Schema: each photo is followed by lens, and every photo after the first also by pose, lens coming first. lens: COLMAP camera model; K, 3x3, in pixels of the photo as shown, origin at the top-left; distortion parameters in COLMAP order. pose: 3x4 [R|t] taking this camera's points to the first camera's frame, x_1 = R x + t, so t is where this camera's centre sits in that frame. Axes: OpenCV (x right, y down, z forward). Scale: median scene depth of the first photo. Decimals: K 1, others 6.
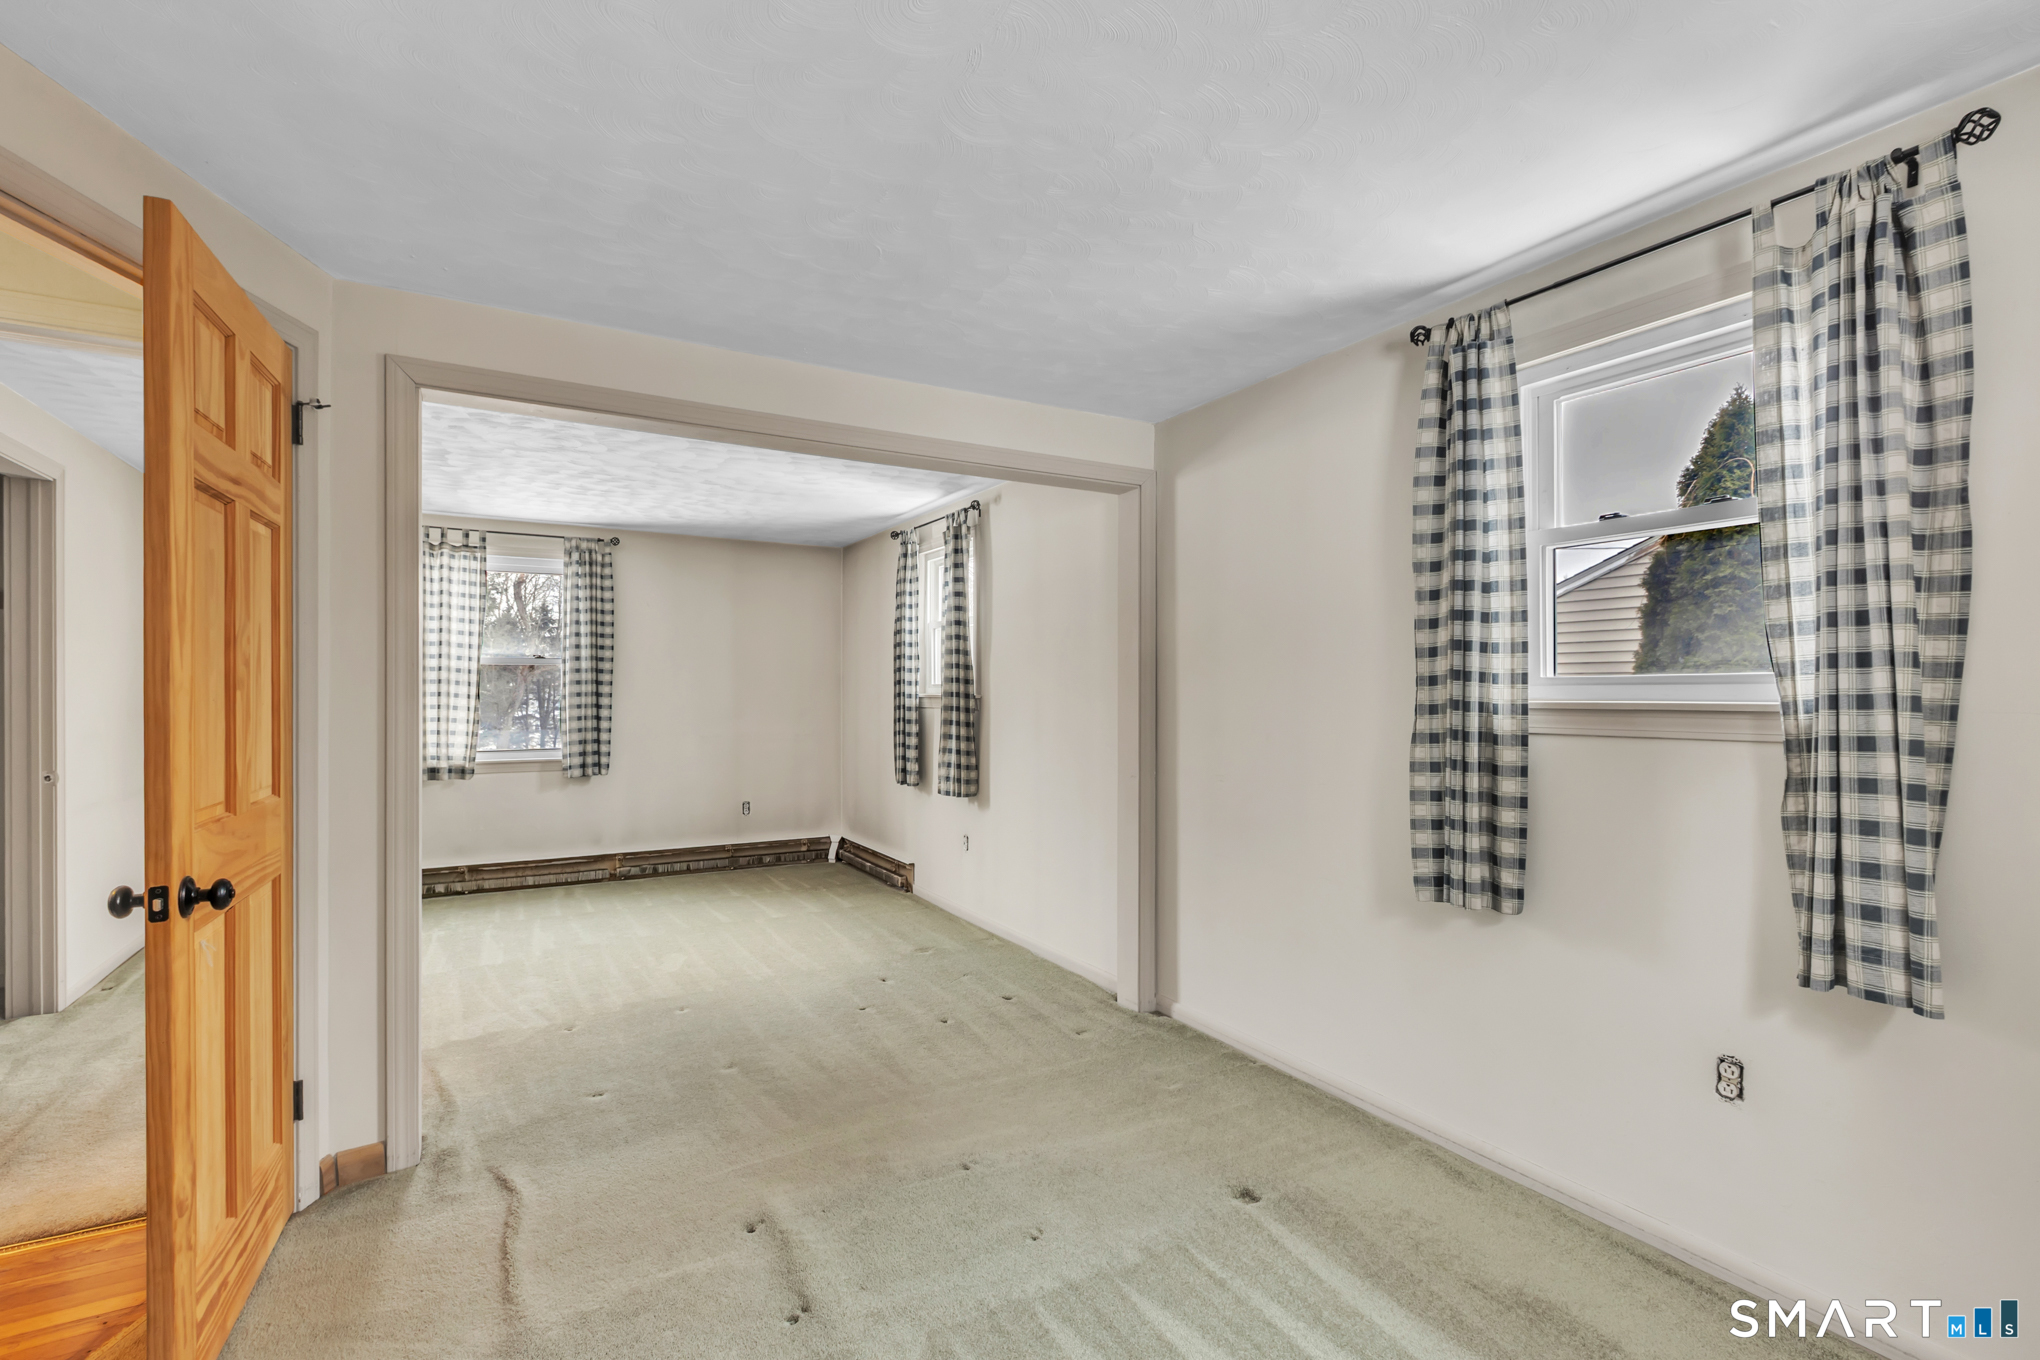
lens RADIAL K [[918.6, 0, 1024.4], [0, 918.6, 692.0], [0, 0, 1]] dist [0.002077, 0.000042]
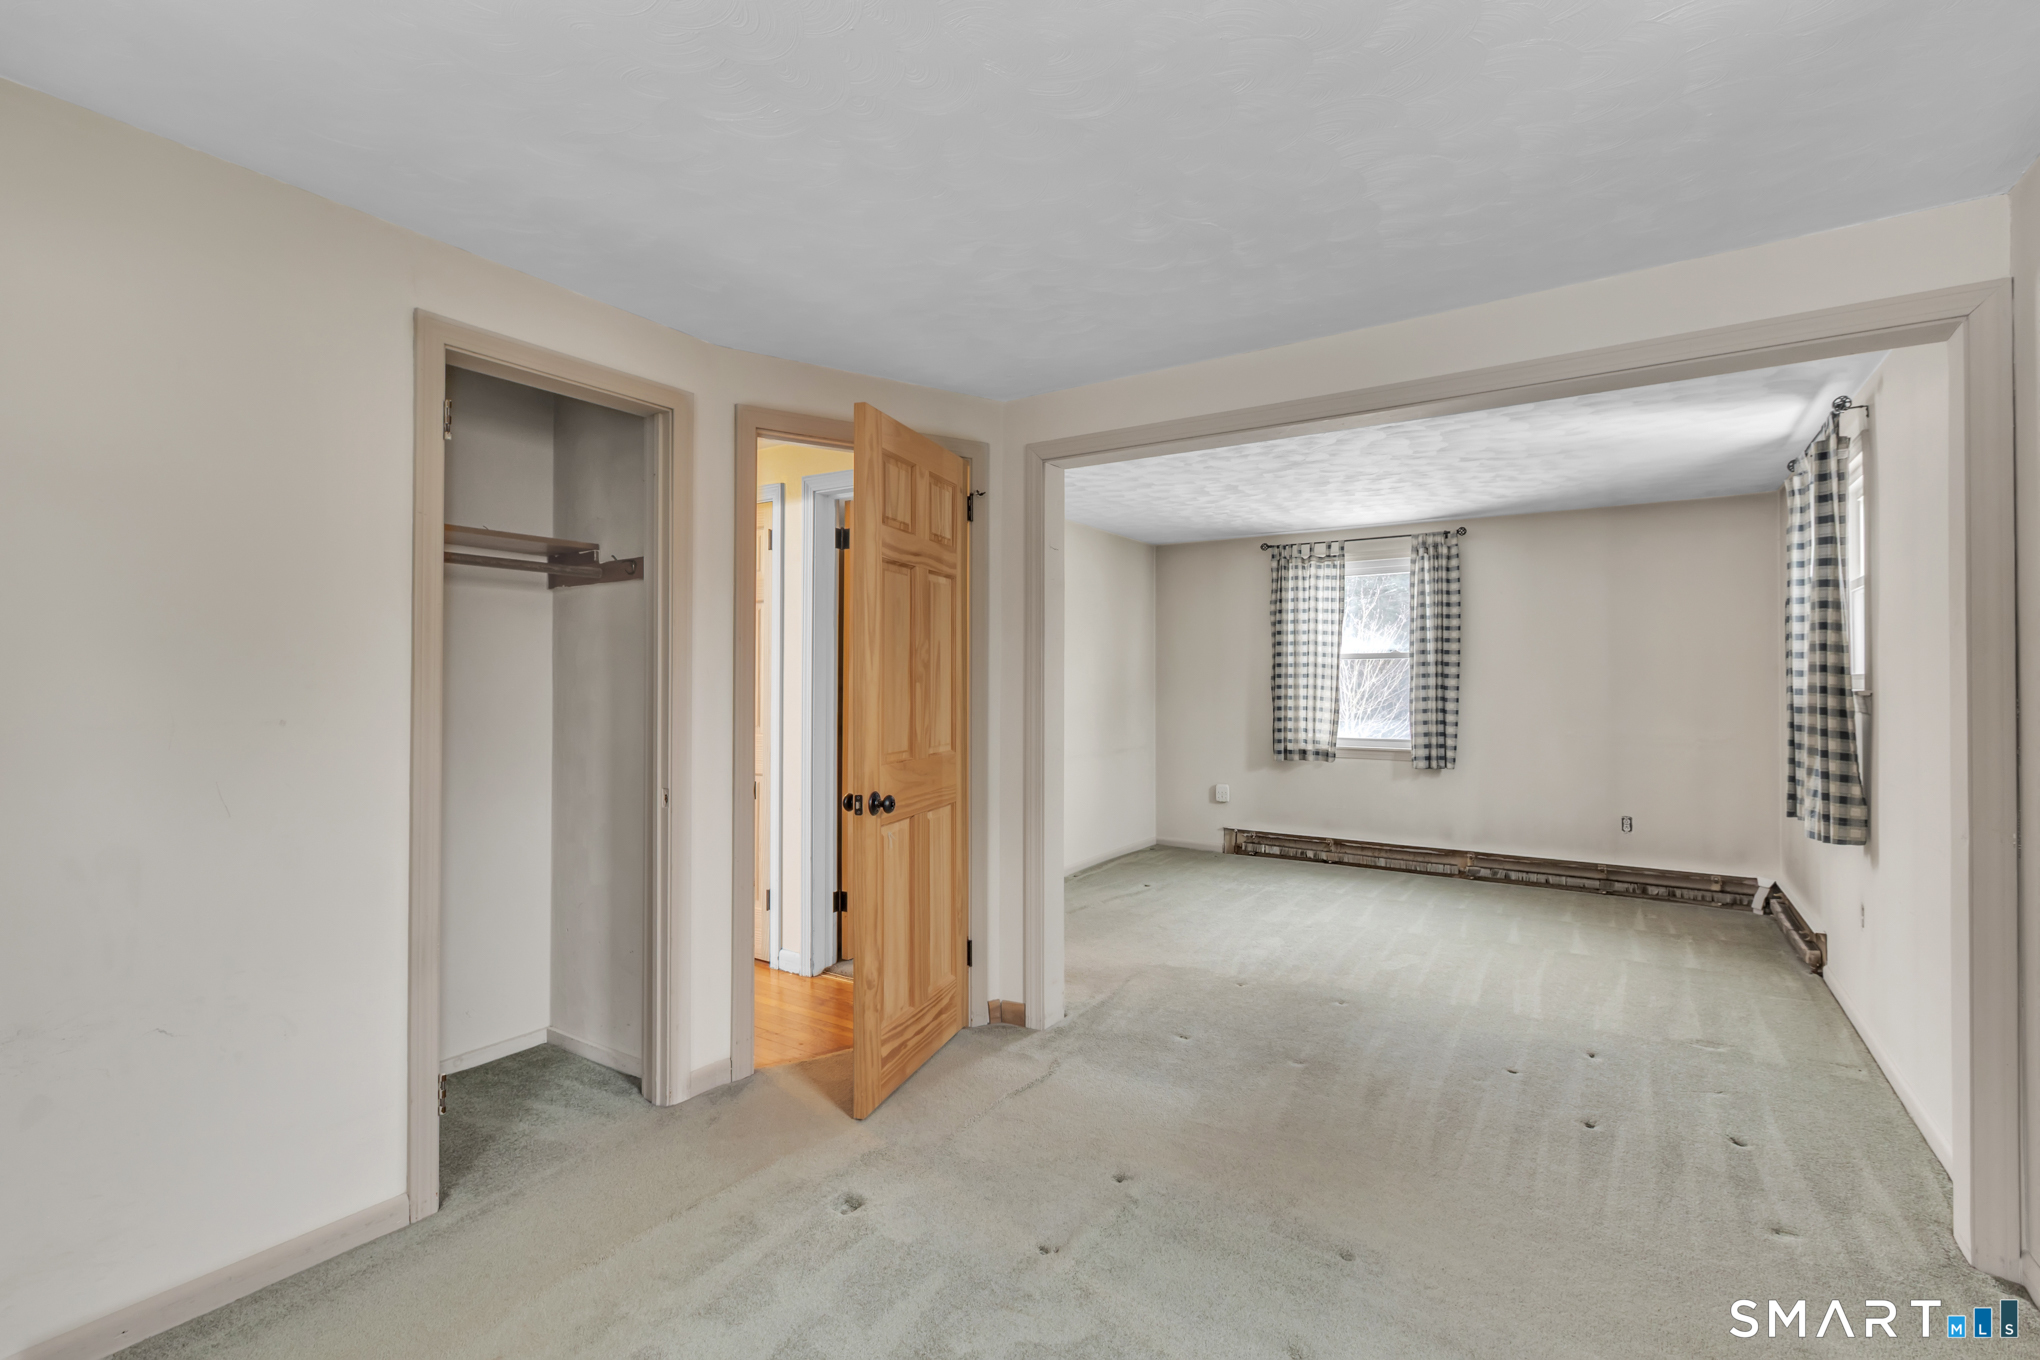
lens RADIAL K [[918.6, 0, 1020.7], [0, 918.6, 673.3], [0, 0, 1]] dist [0.002077, 0.000042]
pose [[0.447341, -0.009640, -0.894311, 0.238509], [-0.002497, 0.999925, -0.012027, 0.000369], [0.894360, 0.007613, 0.447284, 0.154709]]
